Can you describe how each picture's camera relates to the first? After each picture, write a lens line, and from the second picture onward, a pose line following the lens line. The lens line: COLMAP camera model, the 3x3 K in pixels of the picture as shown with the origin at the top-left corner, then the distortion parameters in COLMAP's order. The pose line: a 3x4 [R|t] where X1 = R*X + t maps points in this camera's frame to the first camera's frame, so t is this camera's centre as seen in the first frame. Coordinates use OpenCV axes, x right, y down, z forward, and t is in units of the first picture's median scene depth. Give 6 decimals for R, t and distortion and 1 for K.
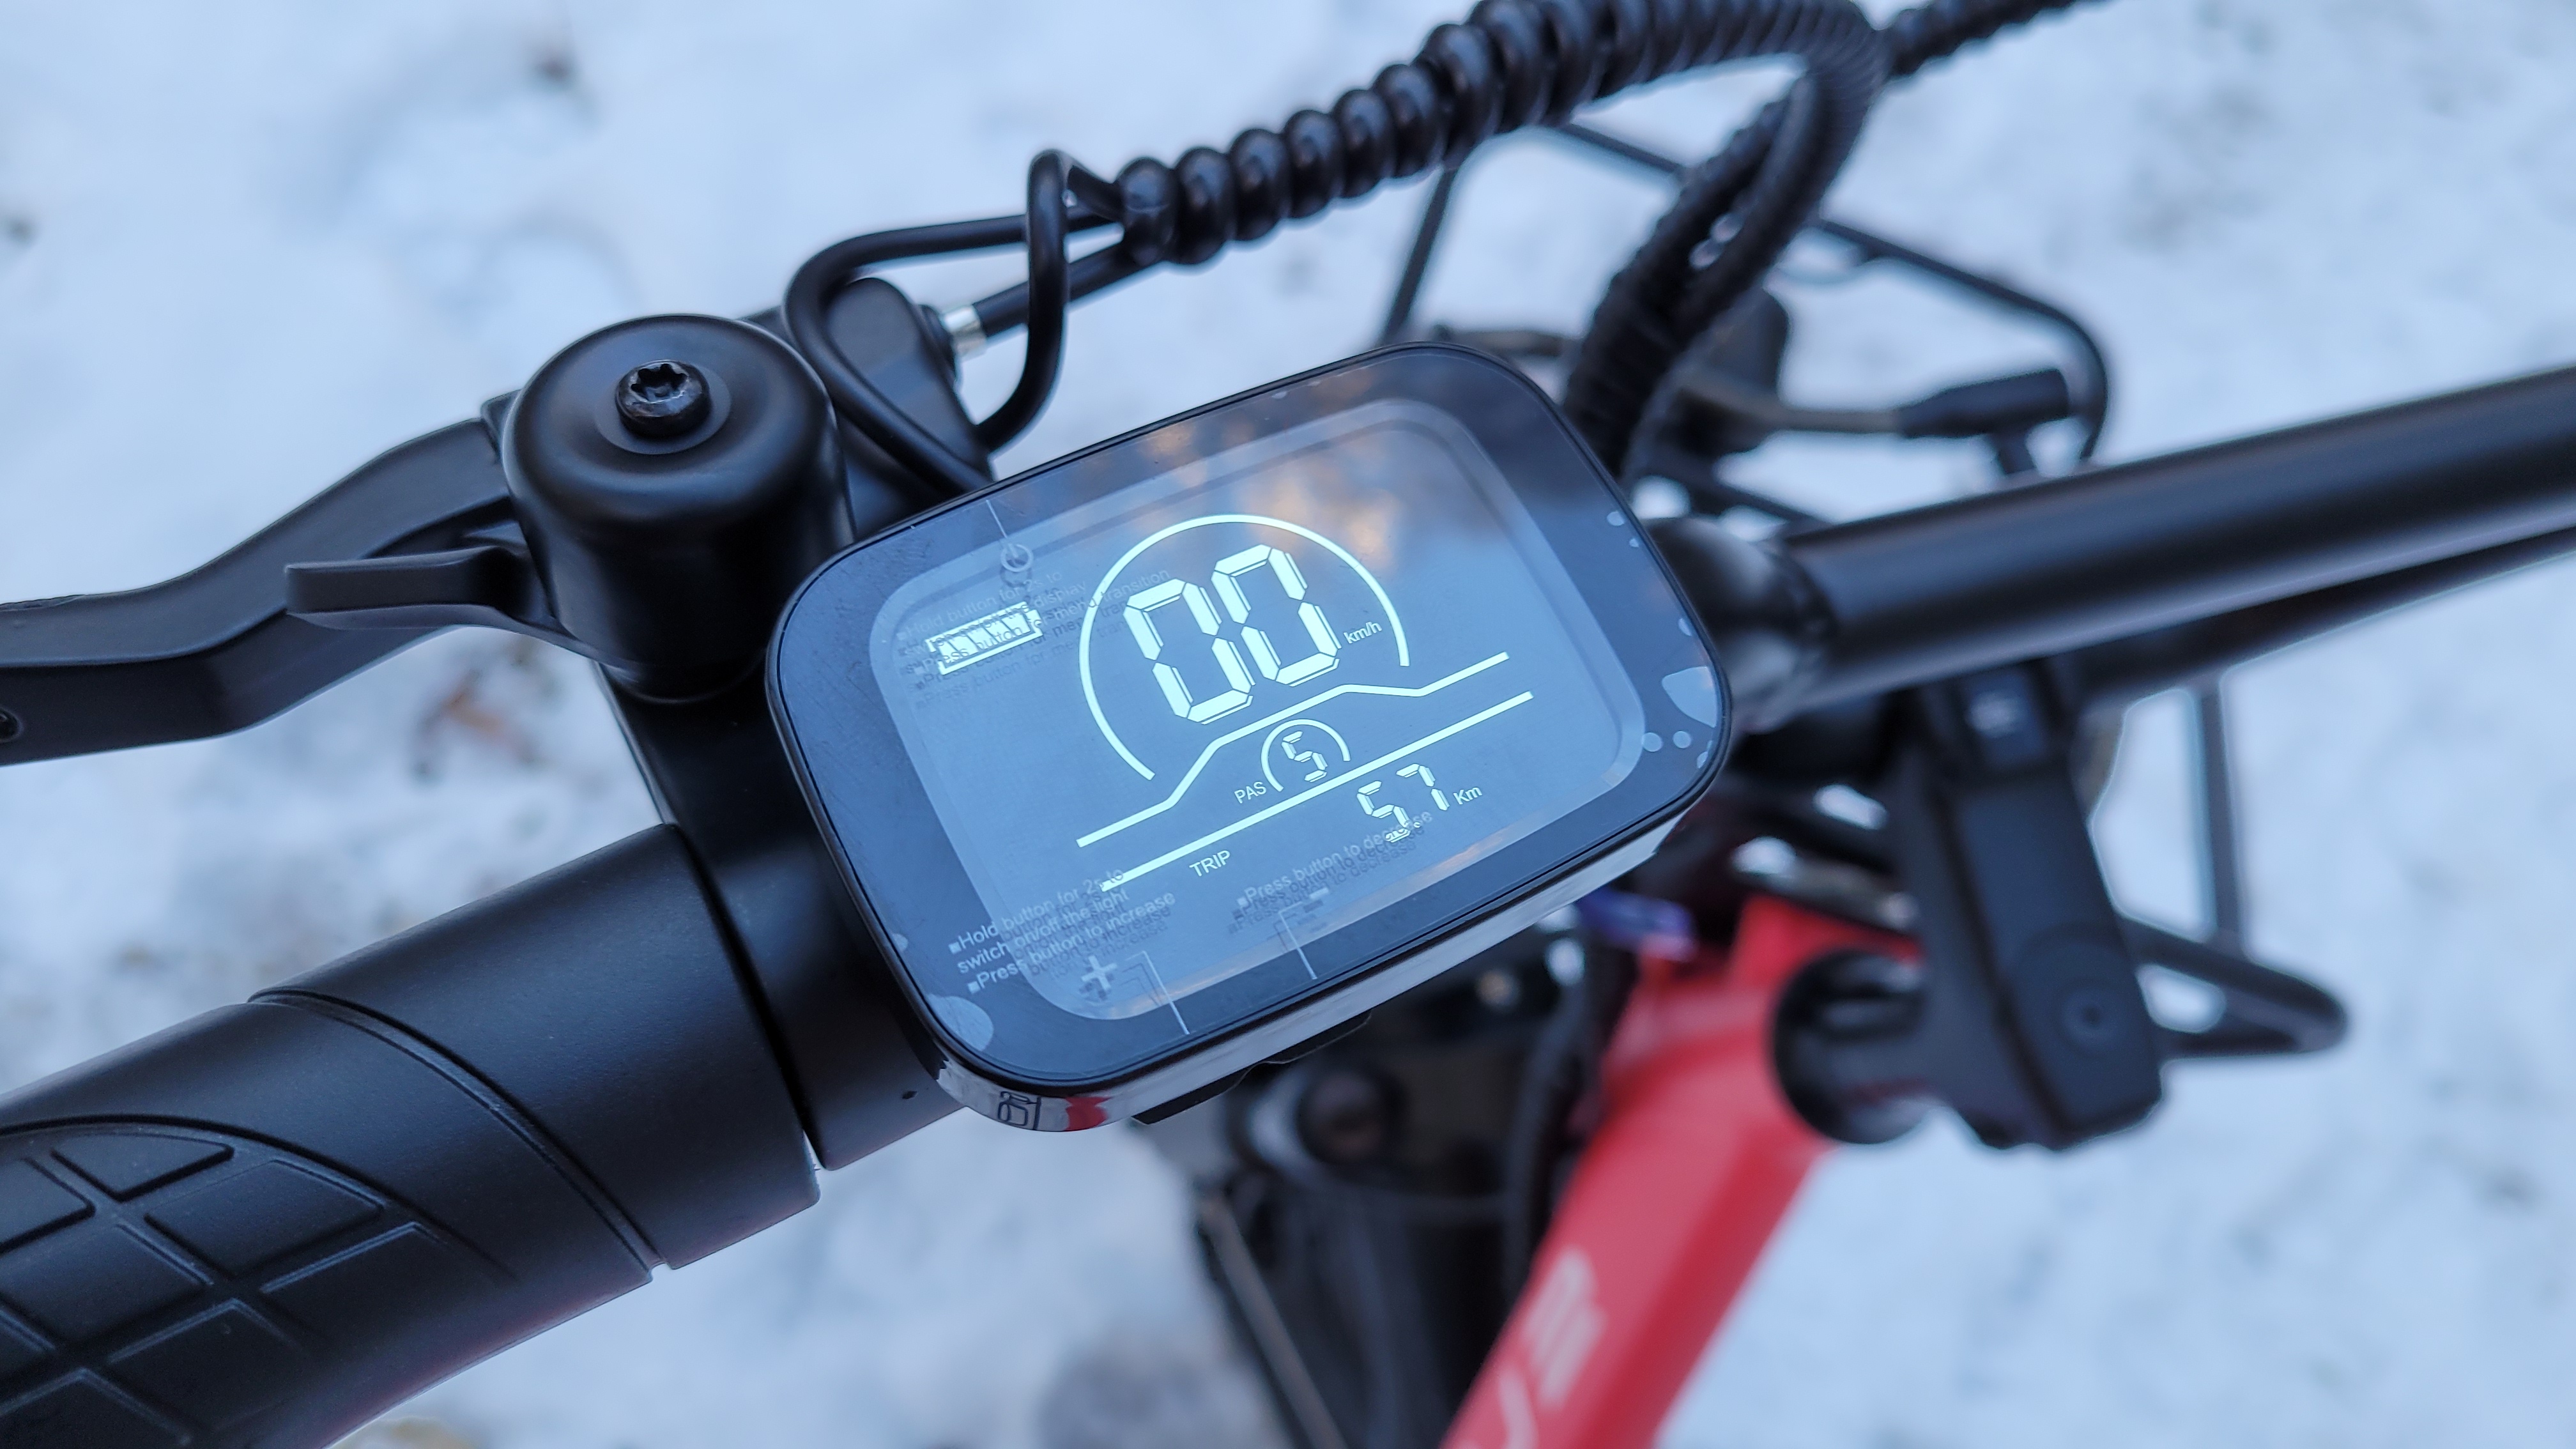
lens RADIAL K [[1940.3, 0, 1273.1], [0, 1940.3, 727.4], [0, 0, 1]] dist [-0.001656, -0.003509]
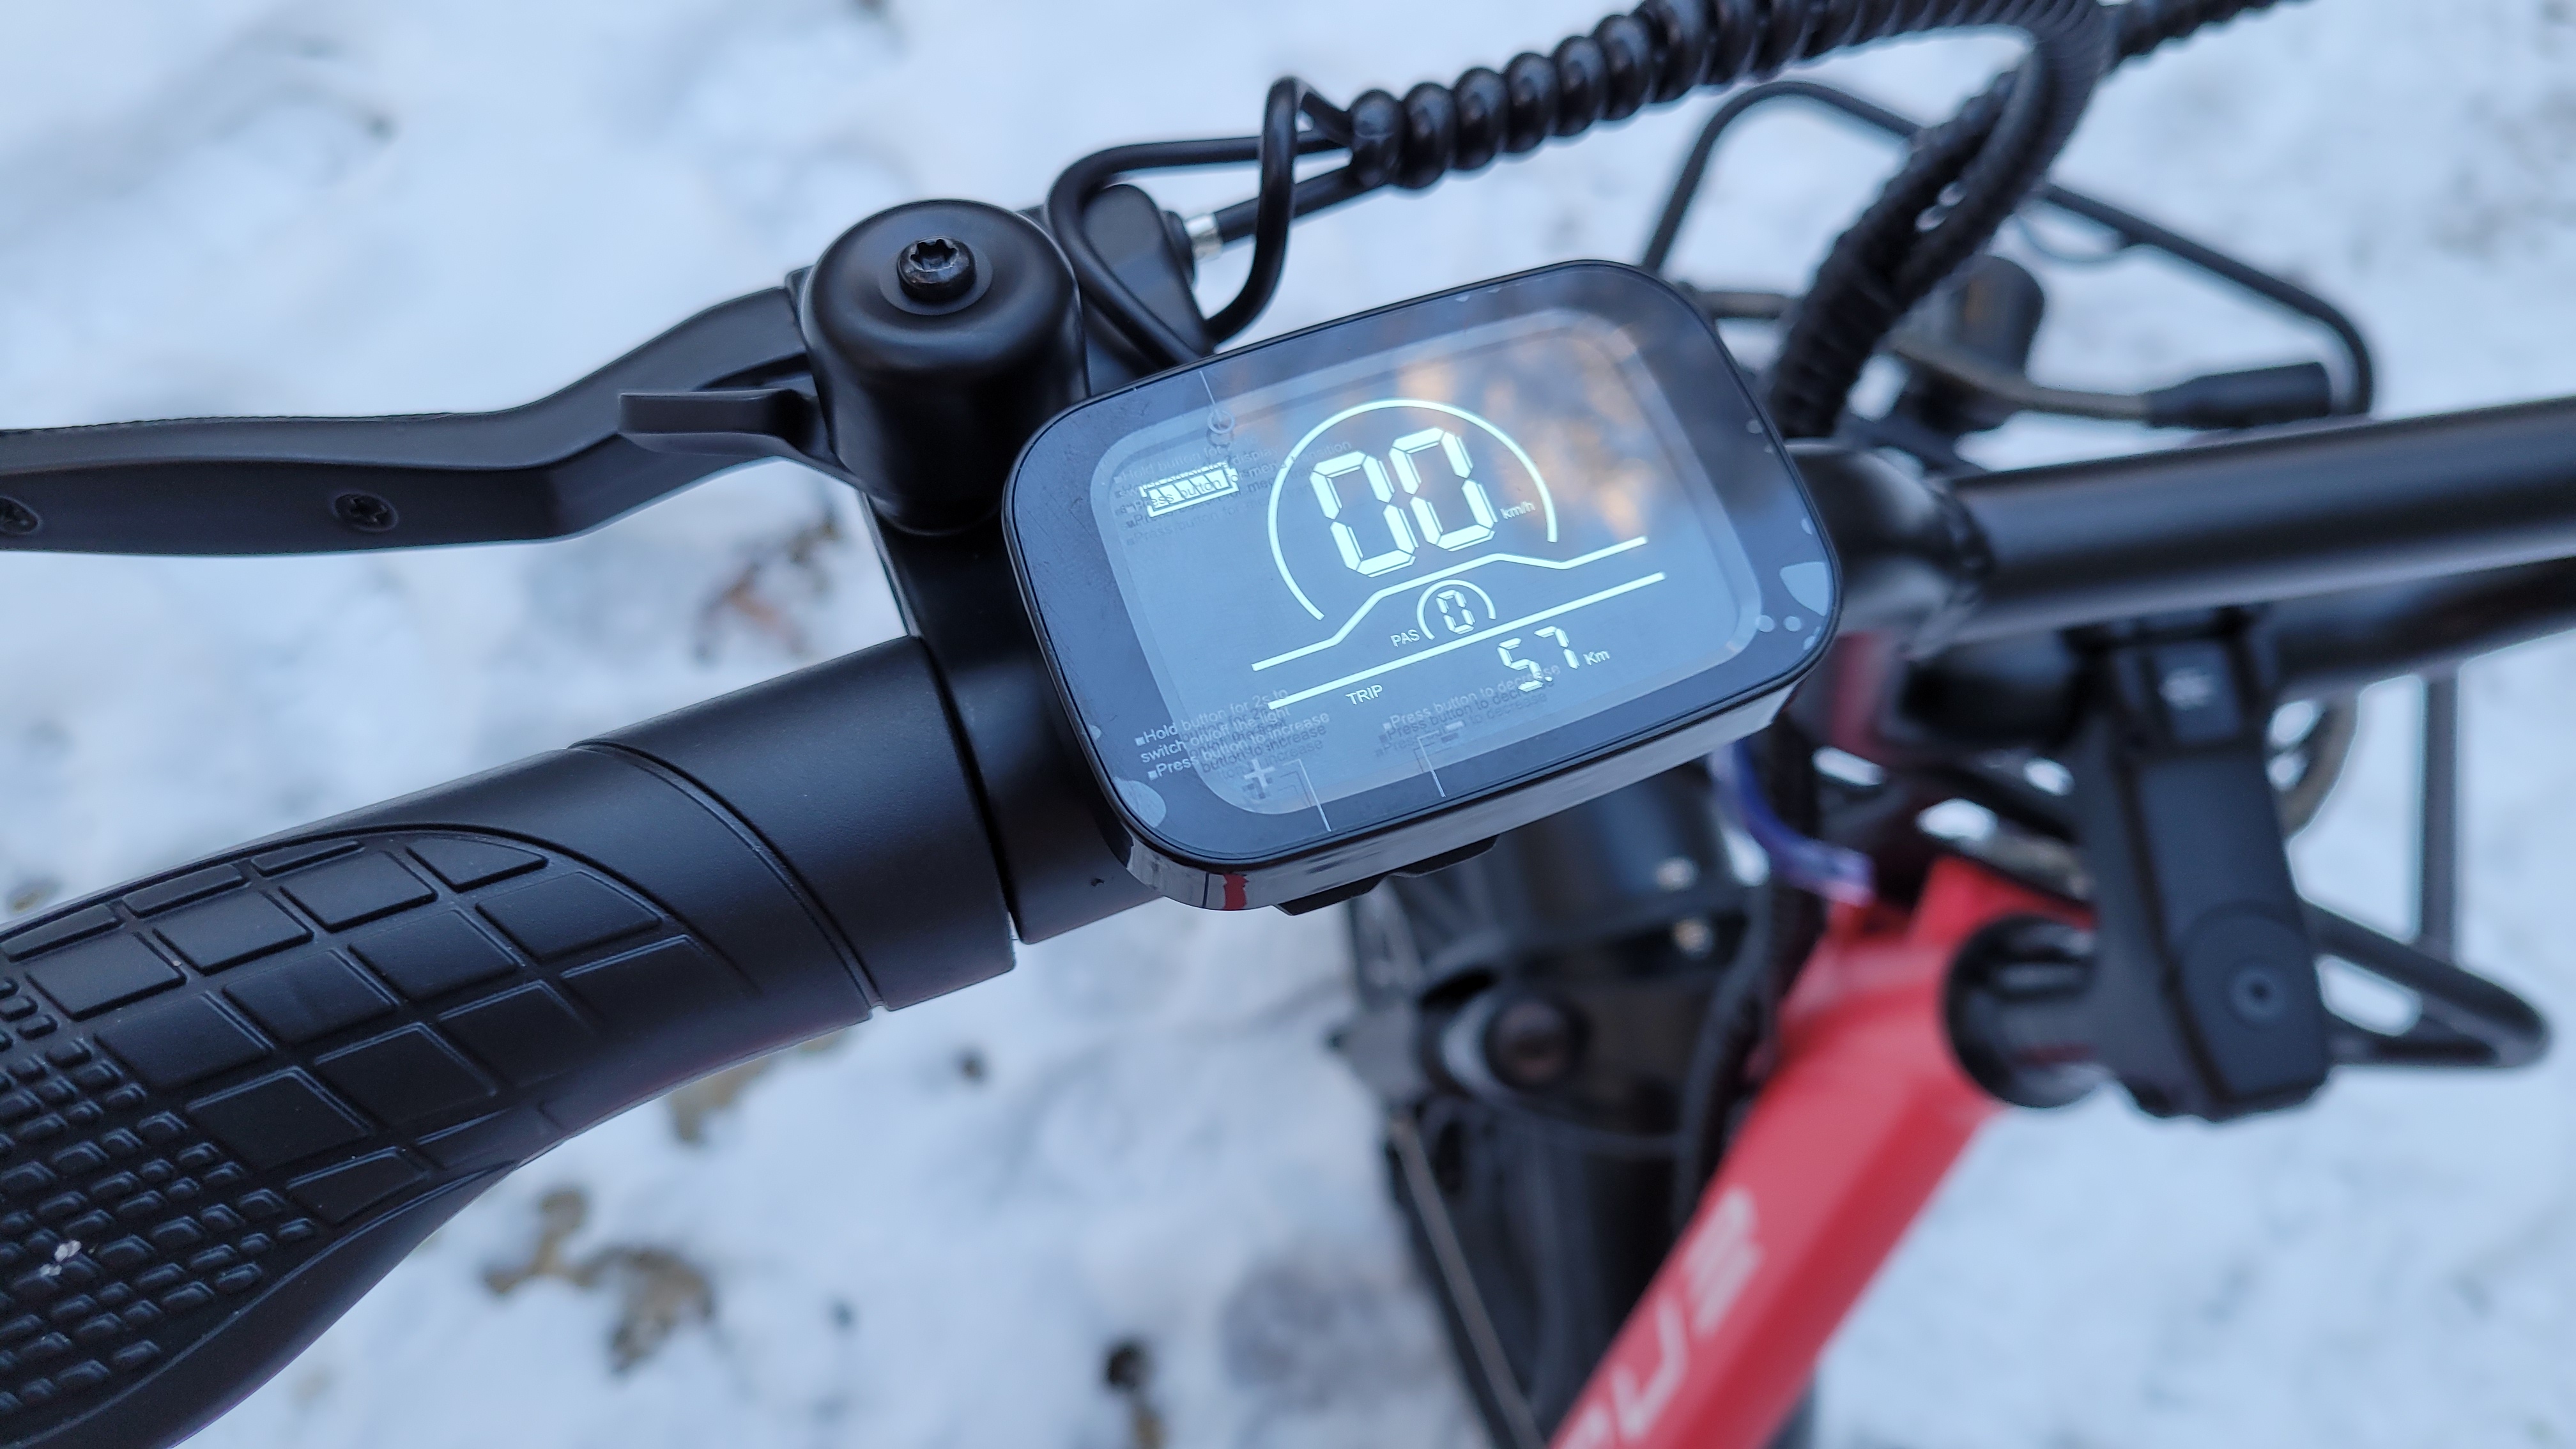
lens RADIAL K [[1883.4, 0, 1297.3], [0, 1883.4, 706.4], [0, 0, 1]] dist [0.009247, -0.006945]
pose [[0.991029, 0.081332, -0.106054, 0.041306], [-0.079167, 0.996561, 0.024477, 0.045600], [0.107680, -0.015861, 0.994059, -0.106751]]
